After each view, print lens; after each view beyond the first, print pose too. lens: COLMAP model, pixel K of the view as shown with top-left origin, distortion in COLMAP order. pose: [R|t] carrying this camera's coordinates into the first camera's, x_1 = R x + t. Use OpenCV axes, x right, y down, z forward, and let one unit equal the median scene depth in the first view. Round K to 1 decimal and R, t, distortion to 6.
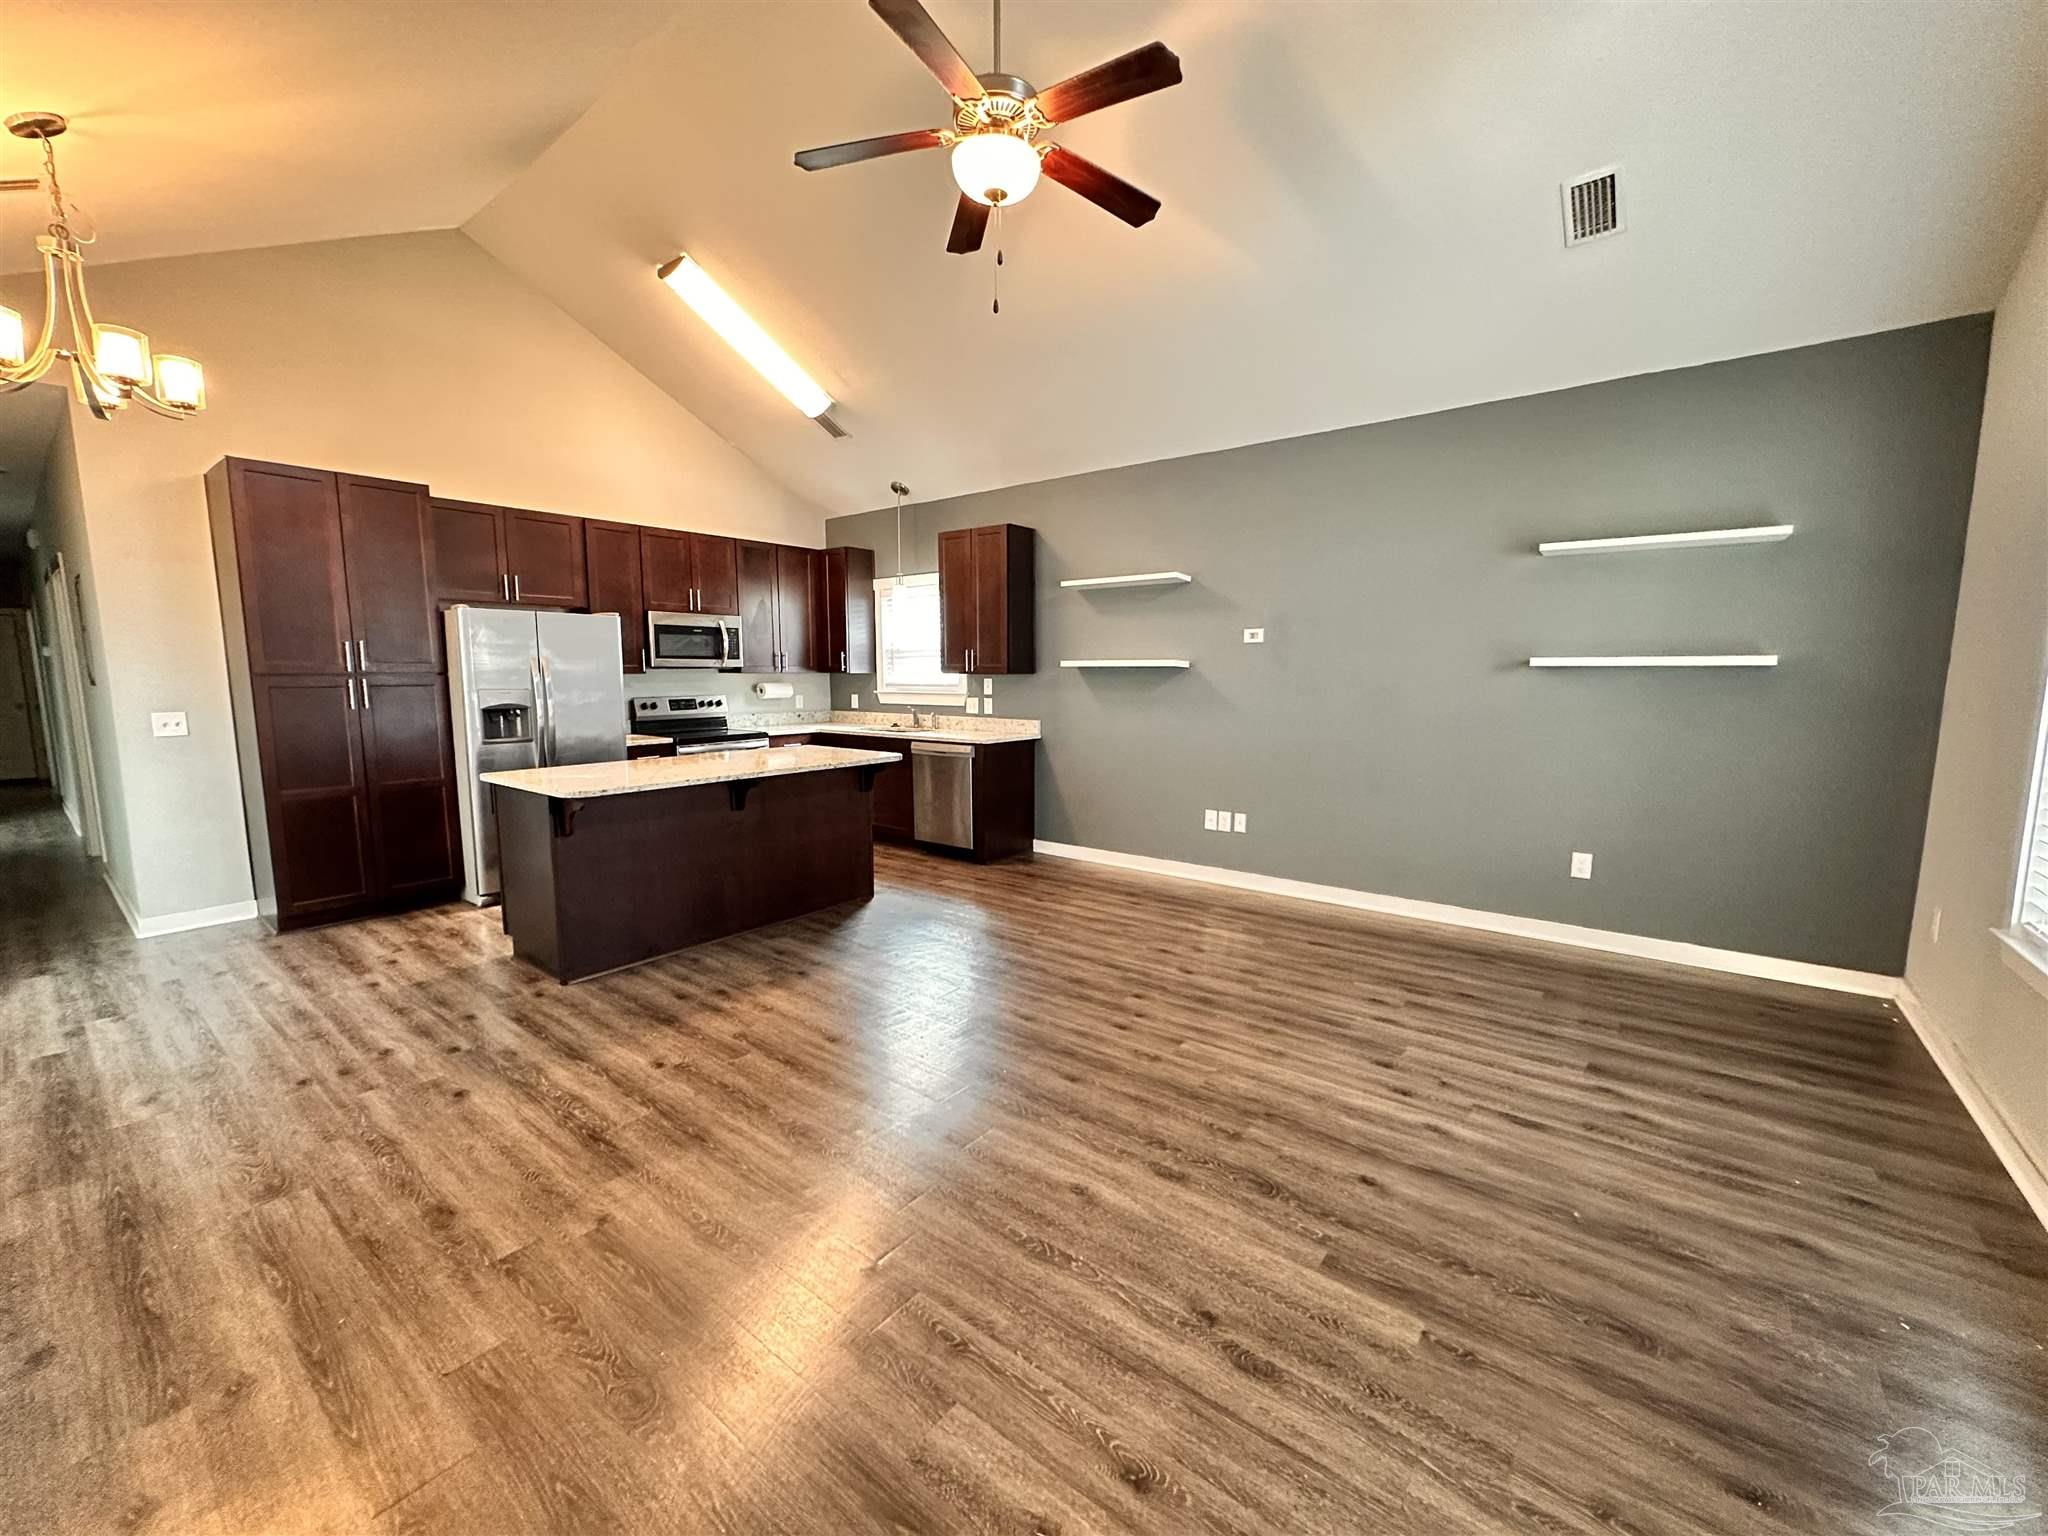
lens RADIAL K [[815.4, 0, 1024.0], [0, 815.4, 768.0], [0, 0, 1]] dist [-0.001476, -0.000073]
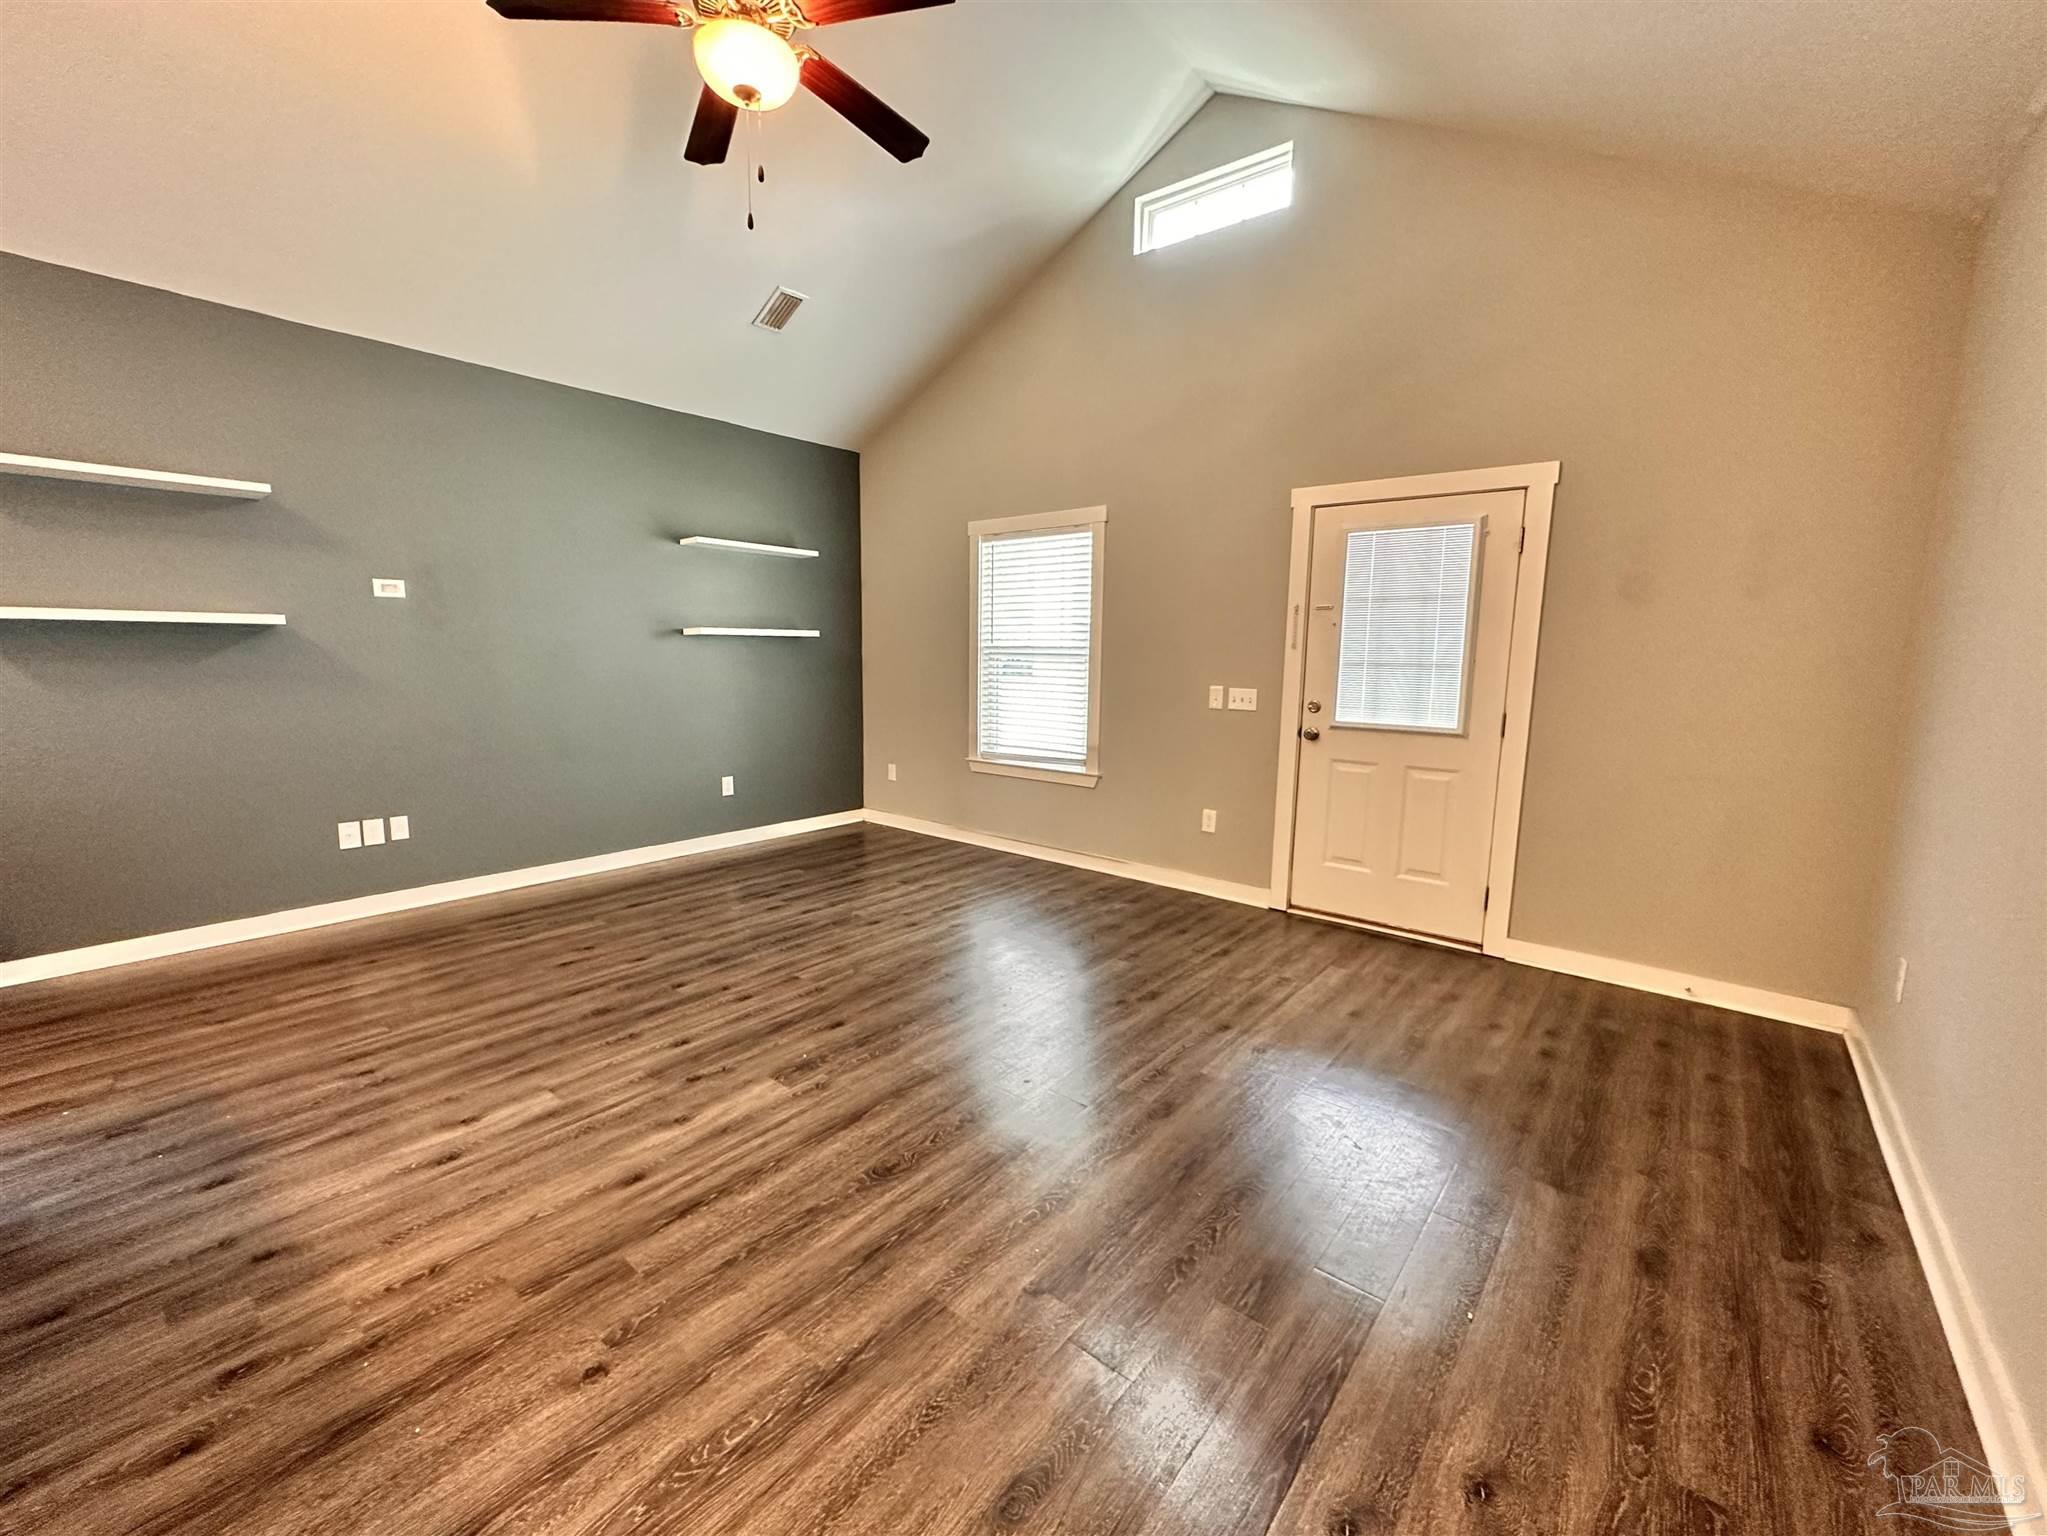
lens RADIAL K [[839.9, 0, 1023.5], [0, 839.9, 768.0], [0, 0, 1]] dist [-0.000781, 0.000118]
pose [[0.017315, -0.141051, 0.989851, -0.565568], [0.107661, 0.984506, 0.138406, -0.040530], [-0.994037, 0.104172, 0.032232, 0.406770]]
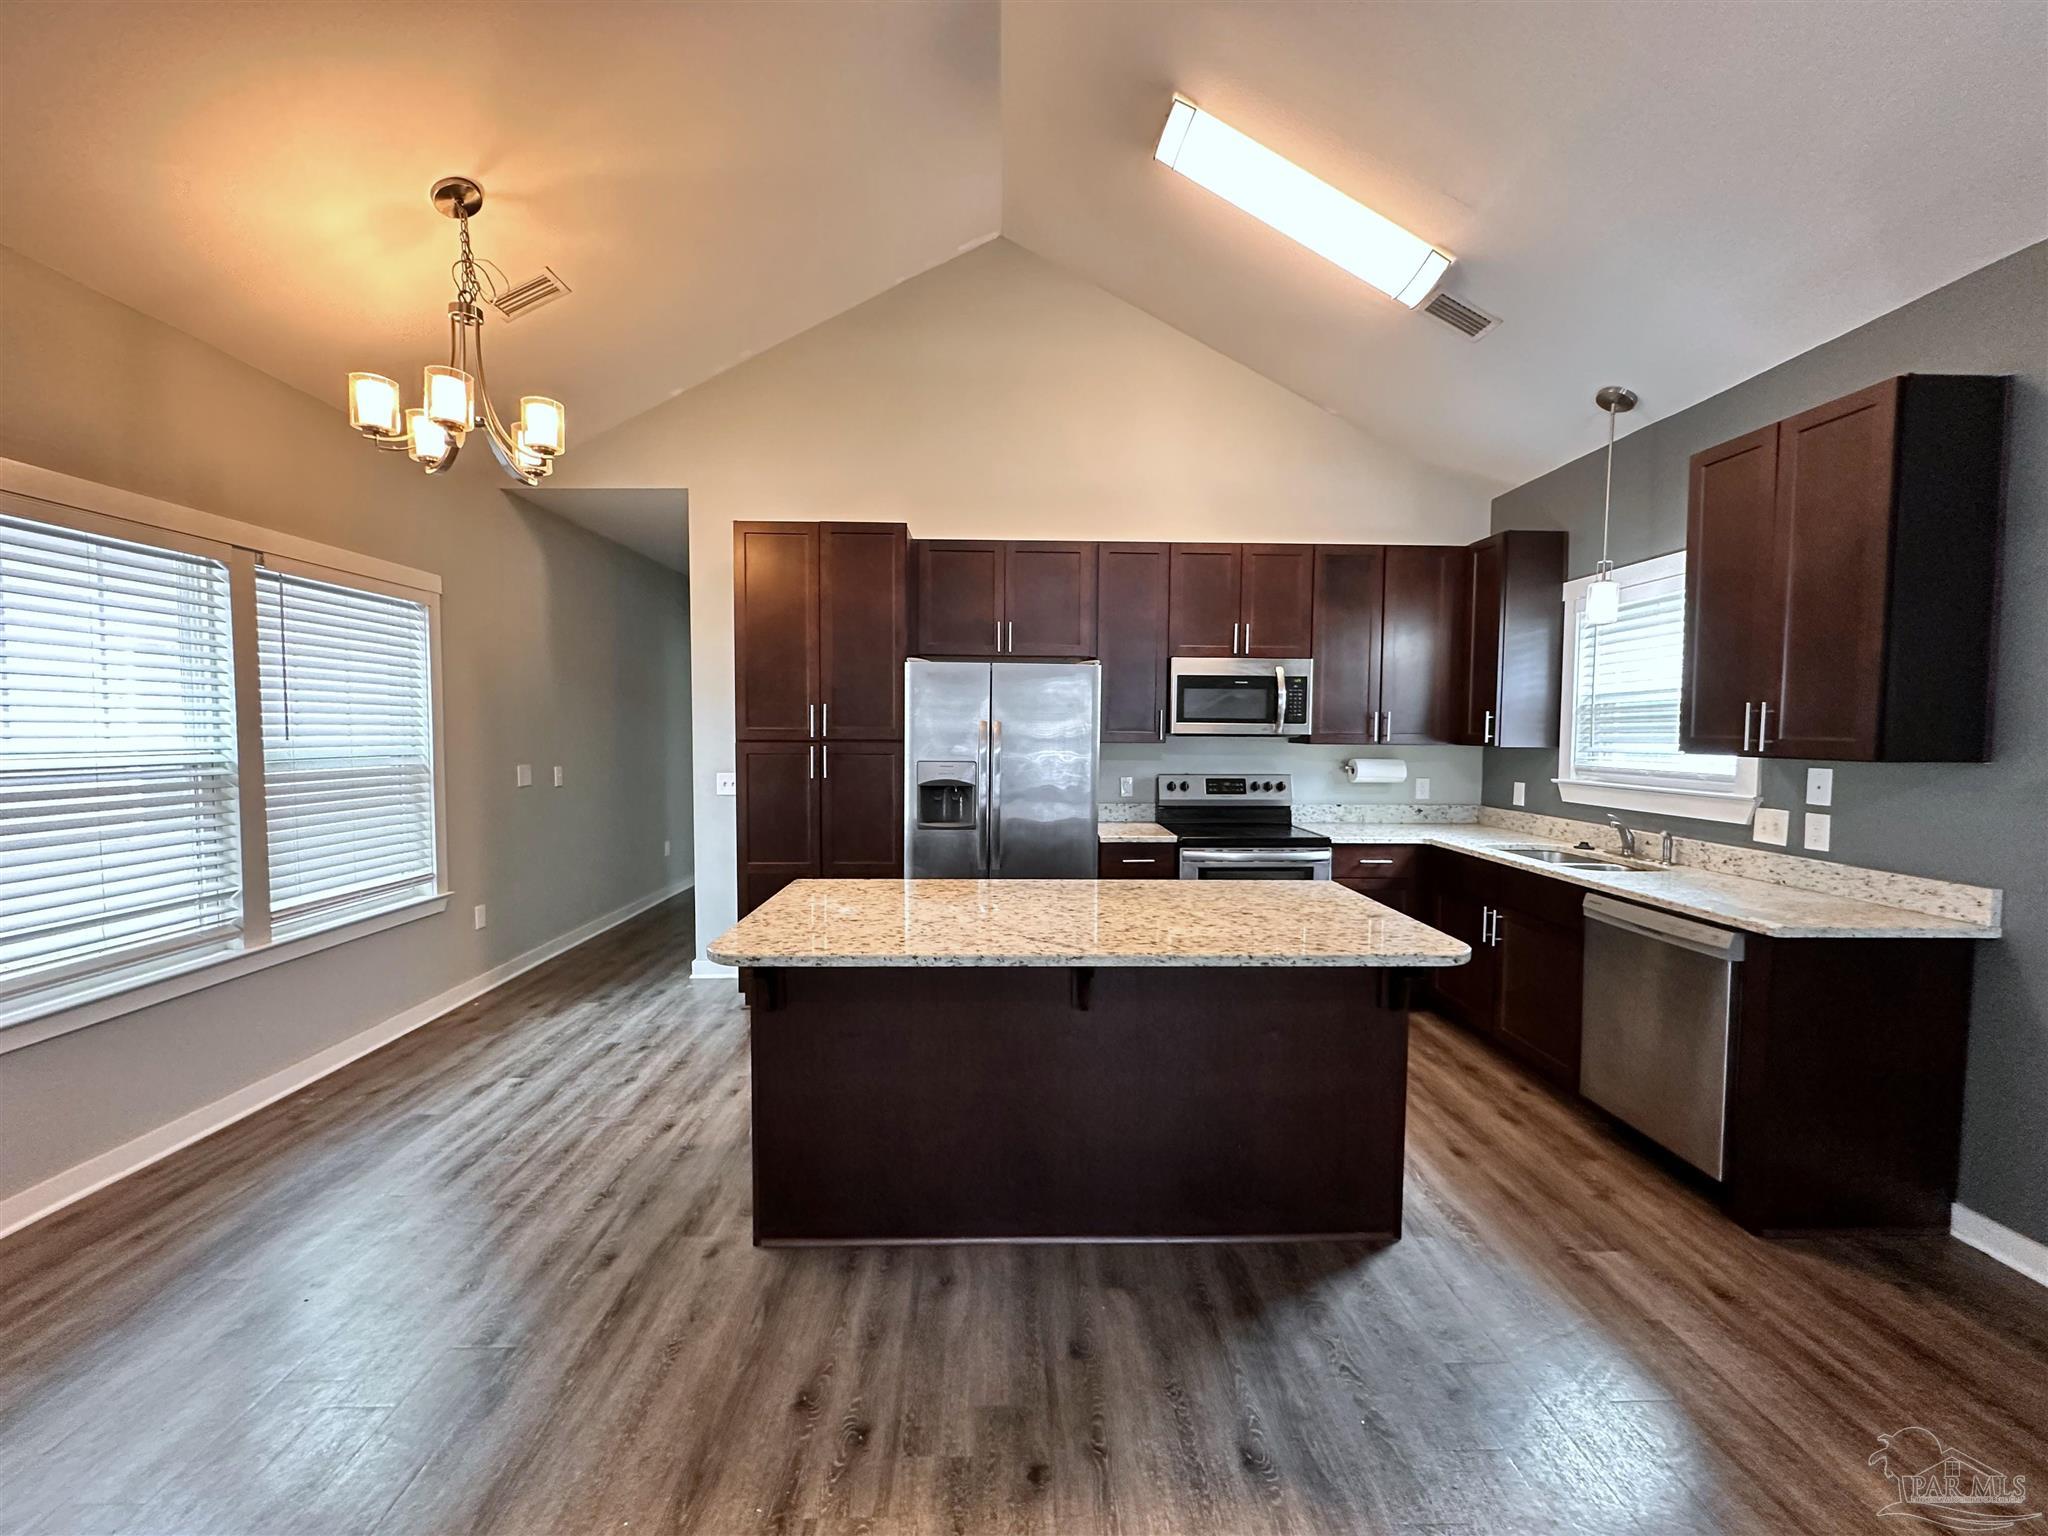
lens RADIAL K [[815.4, 0, 1024.0], [0, 815.4, 768.0], [0, 0, 1]] dist [-0.001476, -0.000073]
pose [[0.641216, 0.042496, -0.766183, 0.020727], [-0.100540, 0.994511, -0.028982, -0.075179], [0.760745, 0.095616, 0.641969, 0.550898]]
